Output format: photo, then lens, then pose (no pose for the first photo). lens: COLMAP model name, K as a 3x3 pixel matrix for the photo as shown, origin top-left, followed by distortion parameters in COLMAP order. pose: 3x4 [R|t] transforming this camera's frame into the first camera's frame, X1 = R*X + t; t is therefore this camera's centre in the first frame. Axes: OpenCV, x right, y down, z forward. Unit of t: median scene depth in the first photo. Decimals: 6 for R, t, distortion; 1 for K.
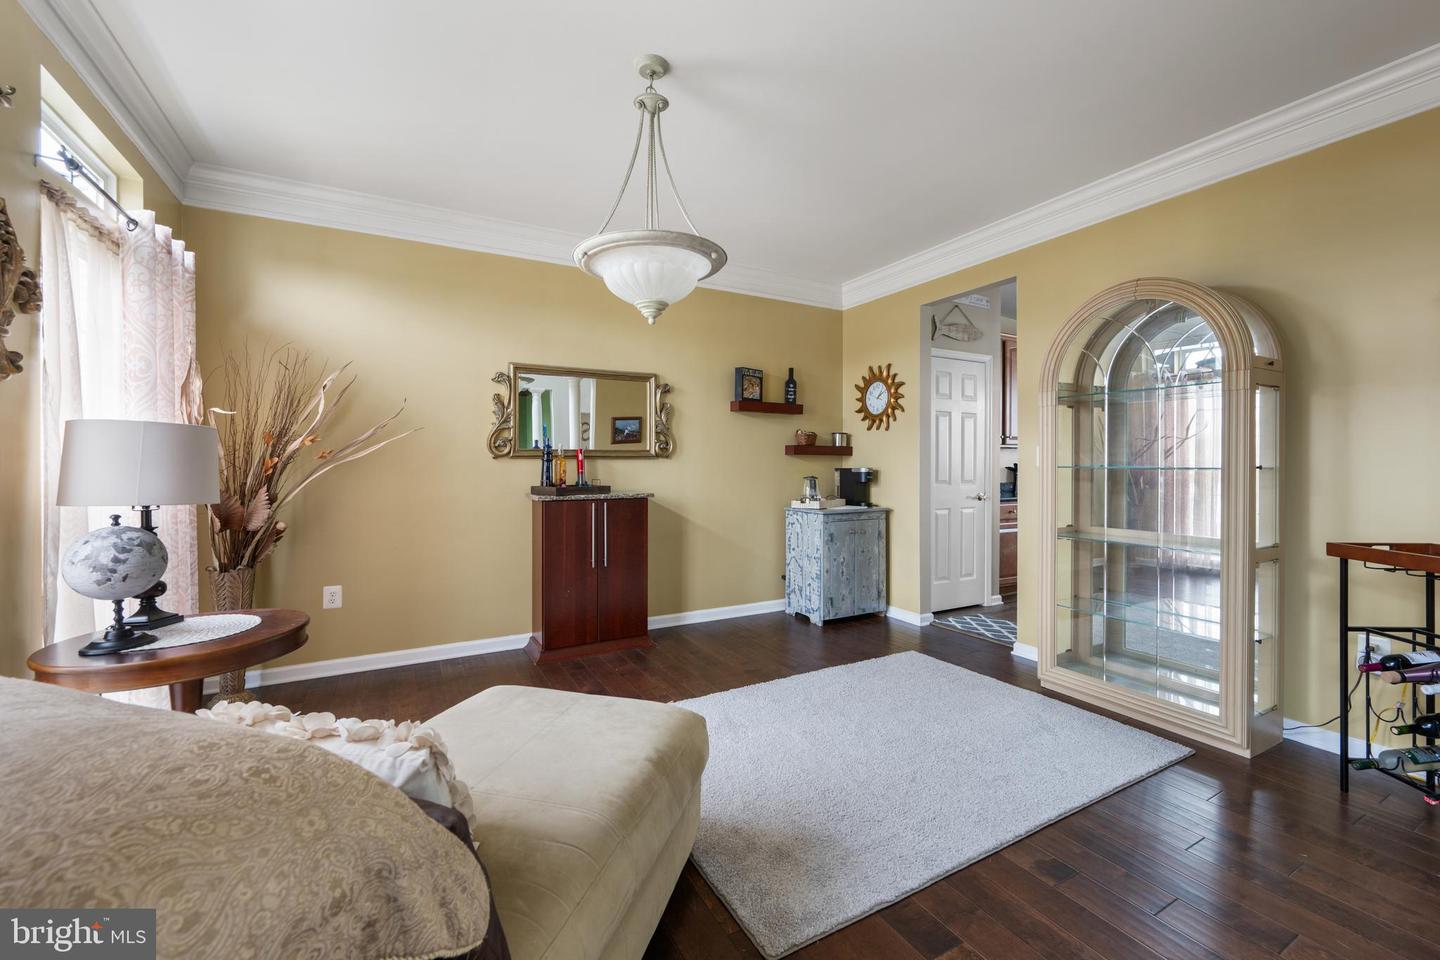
lens RADIAL K [[584.4, 0, 715.0], [0, 584.4, 466.2], [0, 0, 1]] dist [-0.000030, 0.000086]
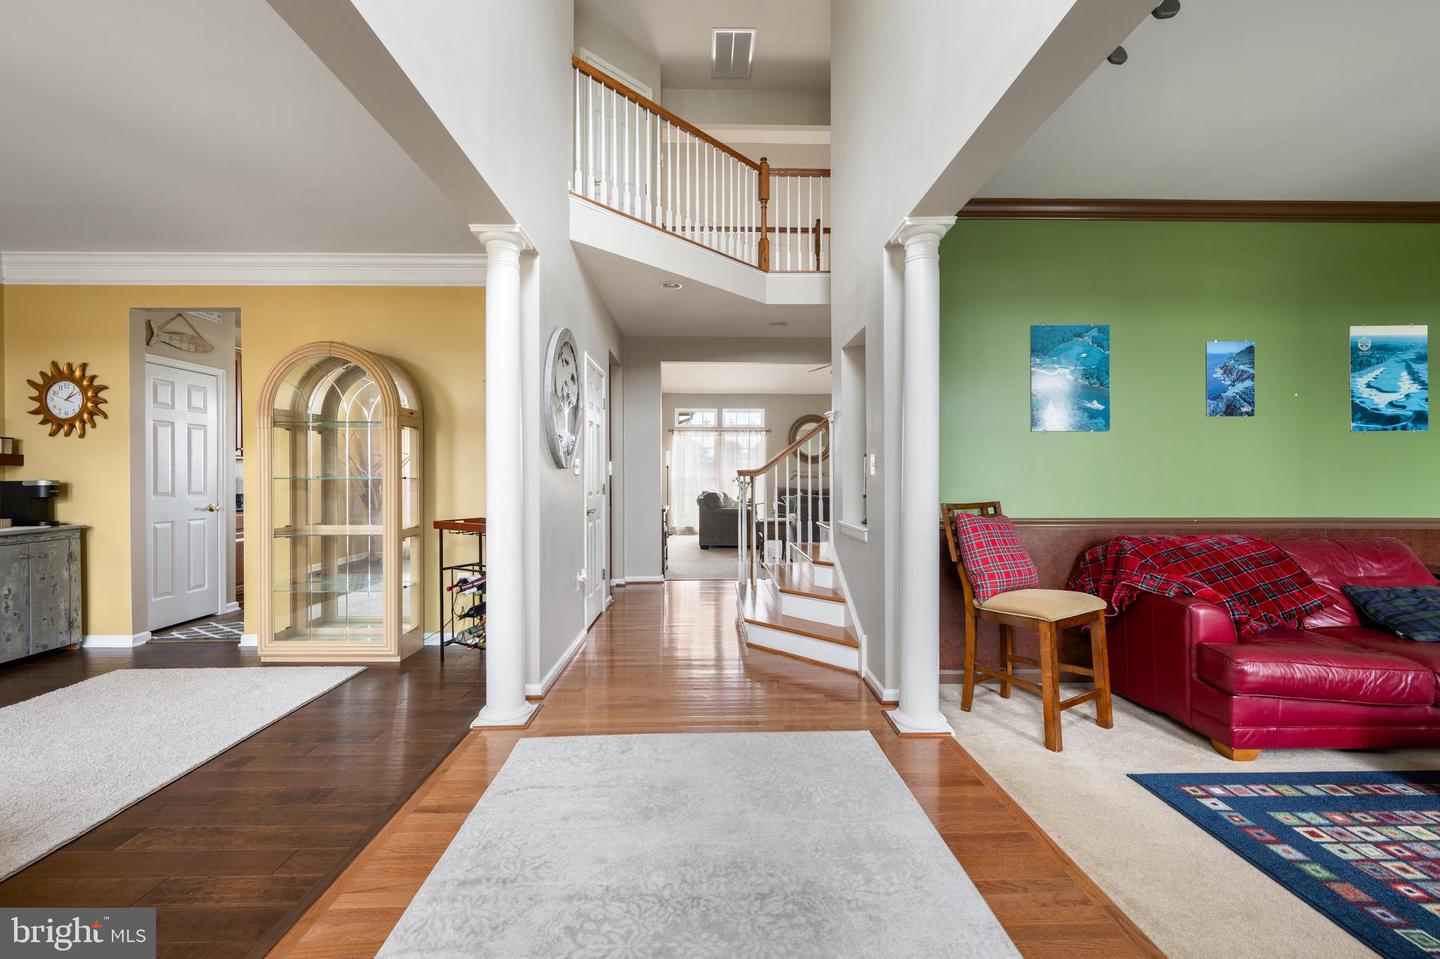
lens RADIAL K [[596.6, 0, 718.2], [0, 596.6, 477.7], [0, 0, 1]] dist [-0.001391, 0.000406]
pose [[0.460353, -0.006551, 0.887712, -0.064610], [0.004311, 0.999977, 0.005144, -0.001523], [-0.887725, 0.001459, 0.460371, -0.276606]]
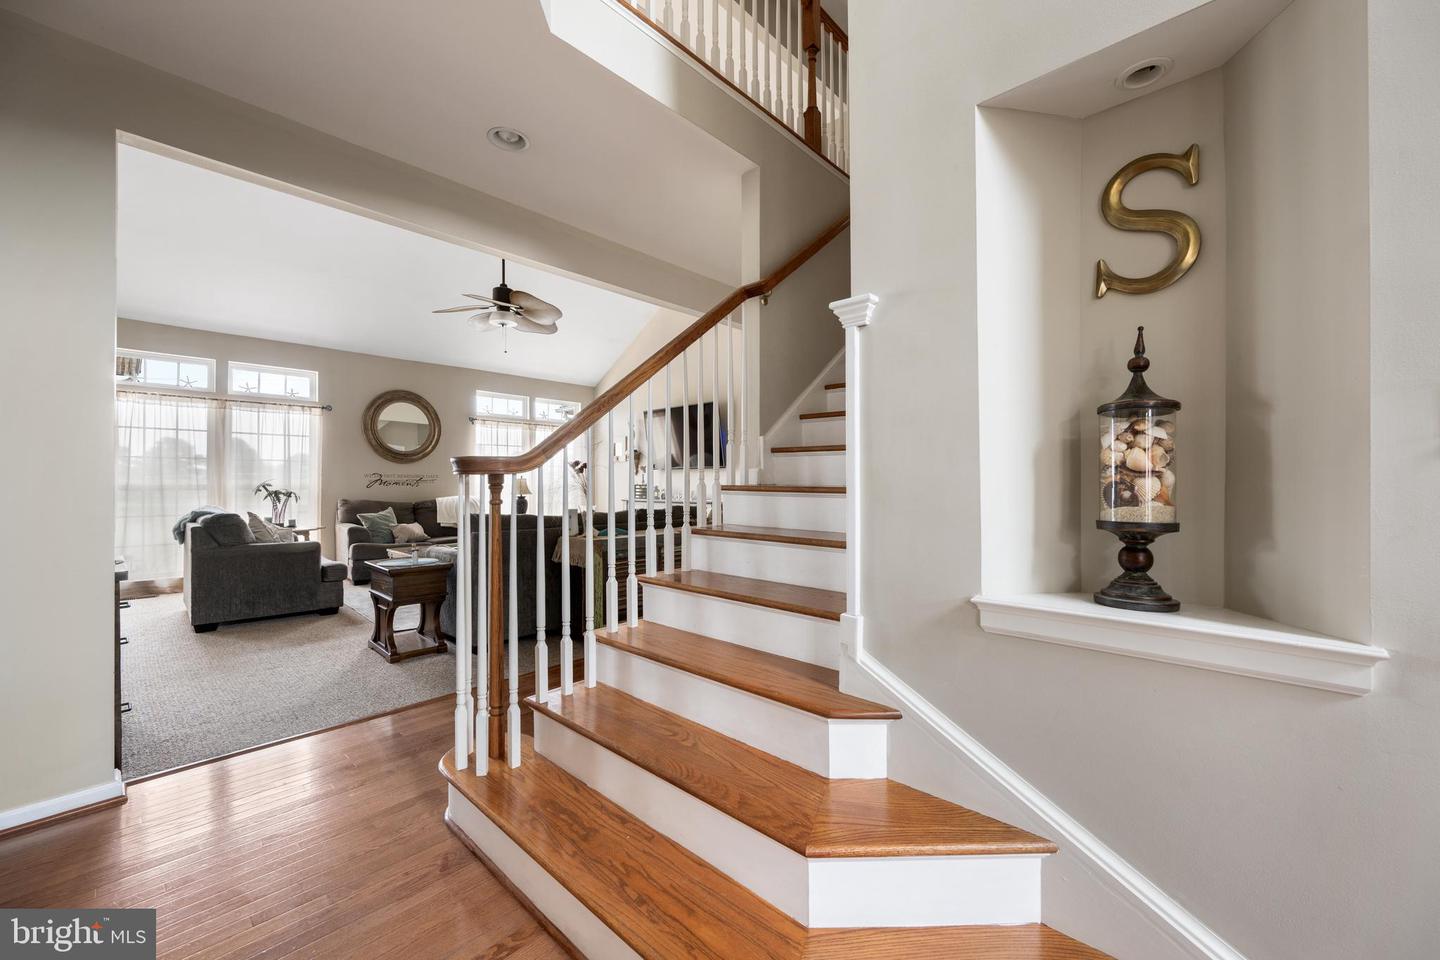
lens RADIAL K [[567.7, 0, 721.1], [0, 567.7, 478.2], [0, 0, 1]] dist [0.001197, 0.000005]
pose [[-0.309422, 0.006645, 0.950902, 0.577681], [0.004642, 0.999974, -0.005477, 0.009171], [-0.950914, 0.002719, -0.309445, 0.192161]]
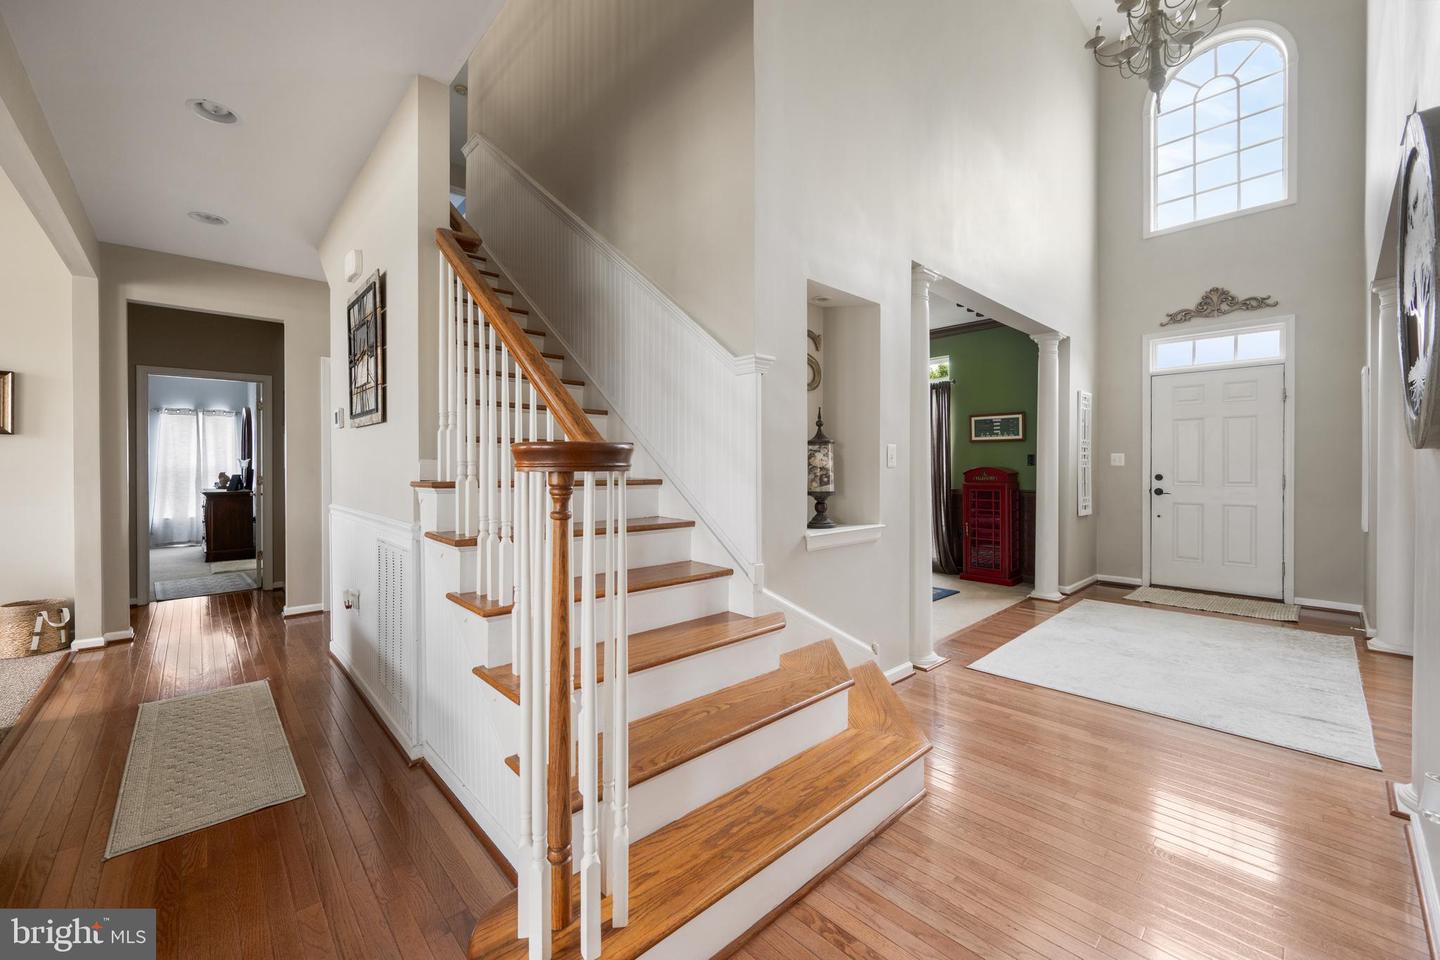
lens RADIAL K [[565.3, 0, 720.7], [0, 565.3, 475.4], [0, 0, 1]] dist [0.000676, -0.000077]
pose [[-0.968514, 0.003516, -0.248935, 1.033288], [0.000952, 0.999945, 0.010420, 0.004990], [0.248958, 0.009855, -0.968464, 0.493558]]
